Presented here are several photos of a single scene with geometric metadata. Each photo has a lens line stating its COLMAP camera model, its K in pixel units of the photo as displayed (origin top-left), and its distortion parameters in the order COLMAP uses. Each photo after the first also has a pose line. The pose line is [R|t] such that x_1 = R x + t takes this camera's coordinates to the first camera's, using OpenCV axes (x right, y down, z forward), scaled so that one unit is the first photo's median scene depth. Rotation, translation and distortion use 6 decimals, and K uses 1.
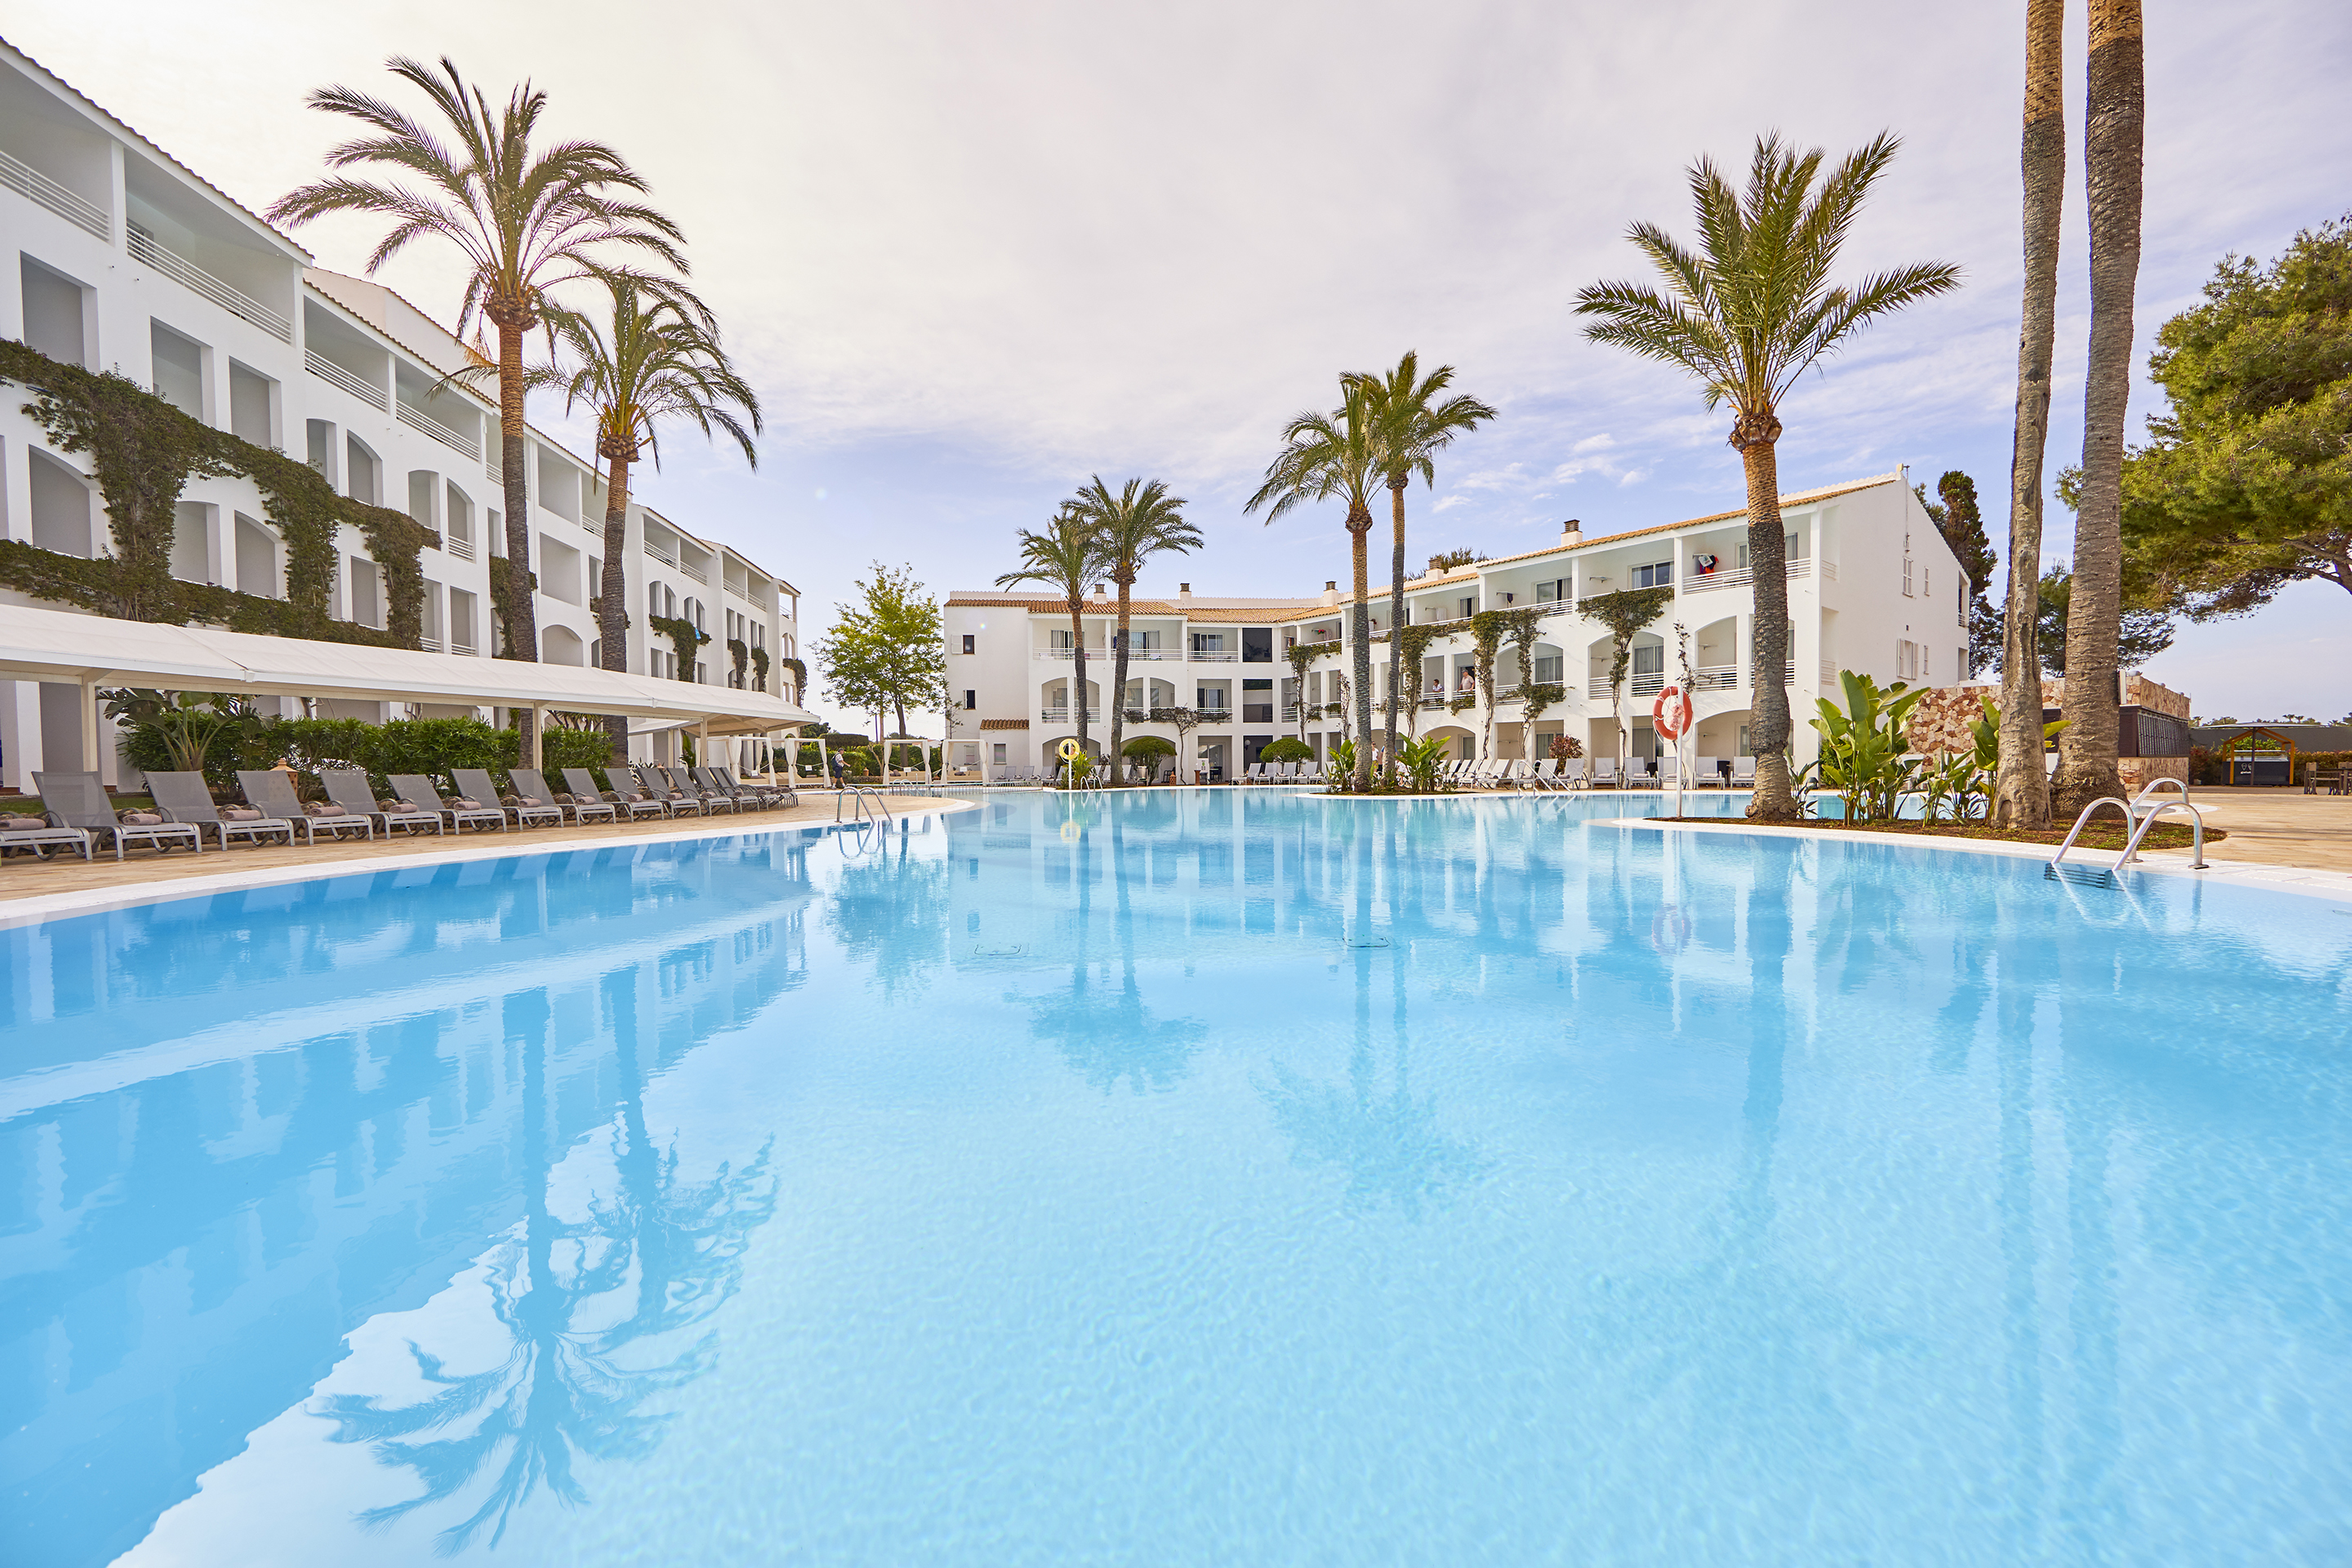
lens RADIAL K [[927.1, 0, 1187.2], [0, 927.1, 785.6], [0, 0, 1]] dist [-0.017588, 0.006274]
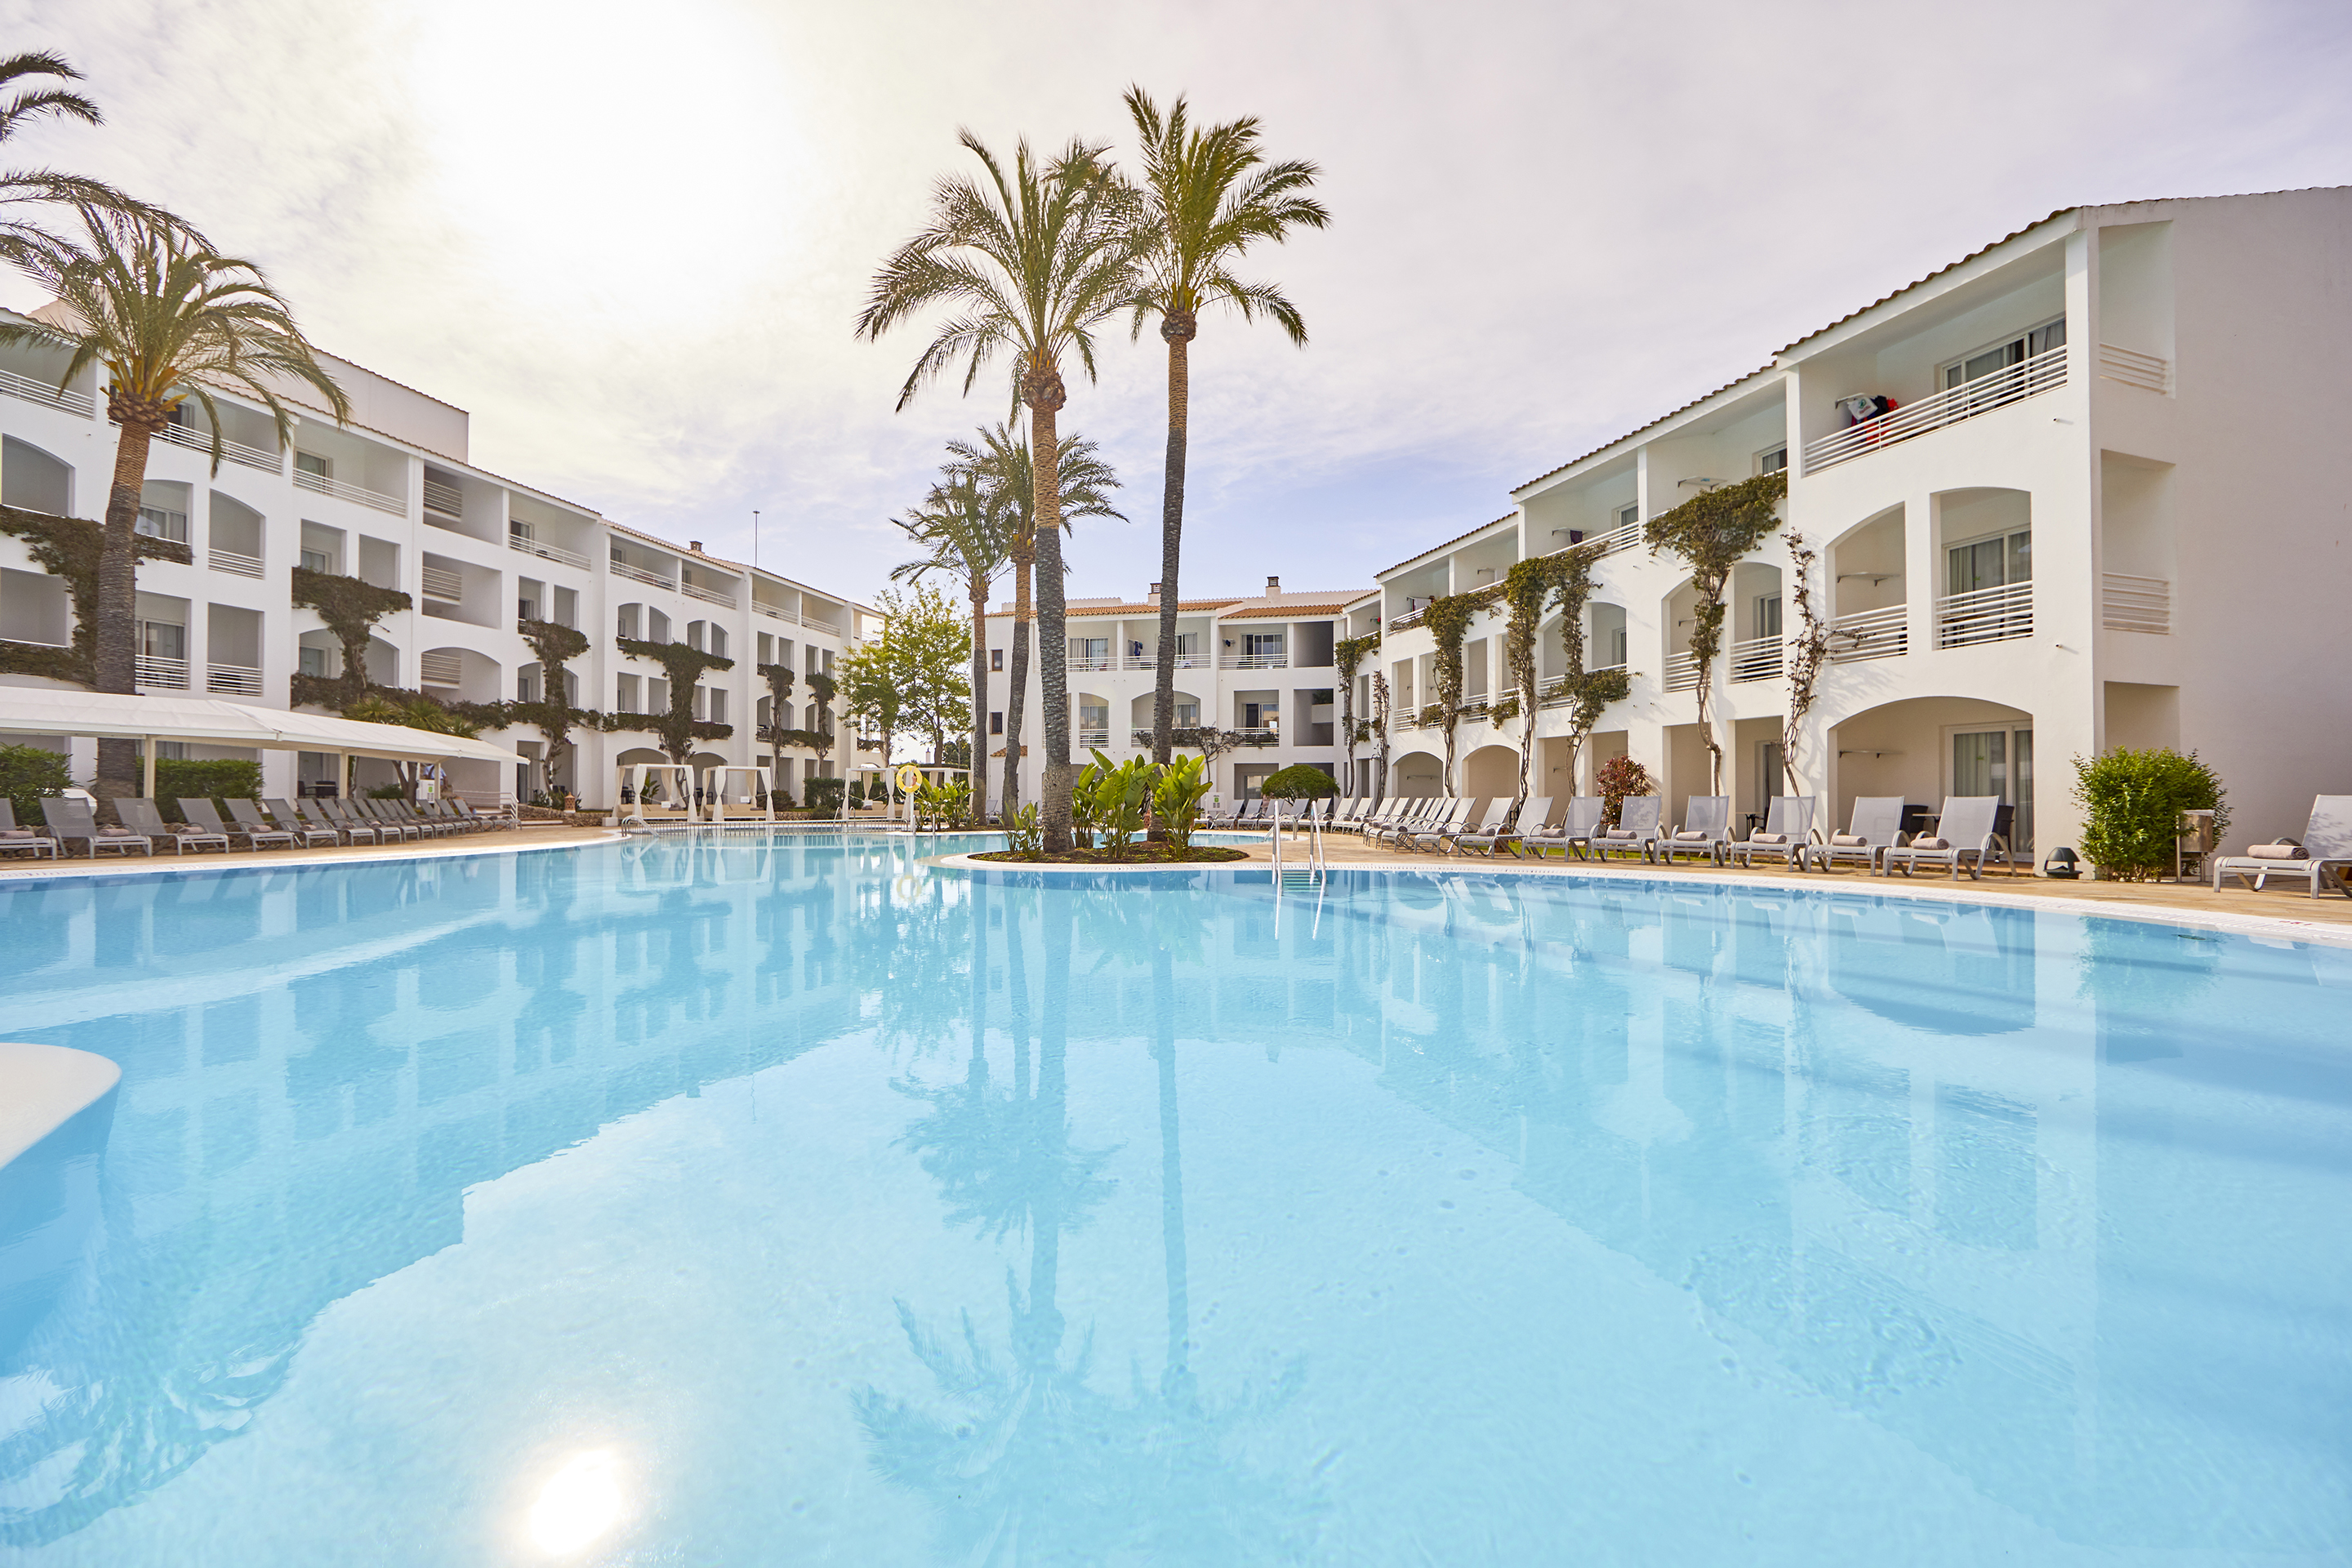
lens RADIAL K [[927.1, 0, 1187.2], [0, 927.1, 785.6], [0, 0, 1]] dist [-0.017588, 0.006274]
pose [[0.925649, 0.008467, -0.378288, 0.361493], [-0.023004, 0.999160, -0.033927, -0.011028], [0.377683, 0.040107, 0.925066, 0.356305]]
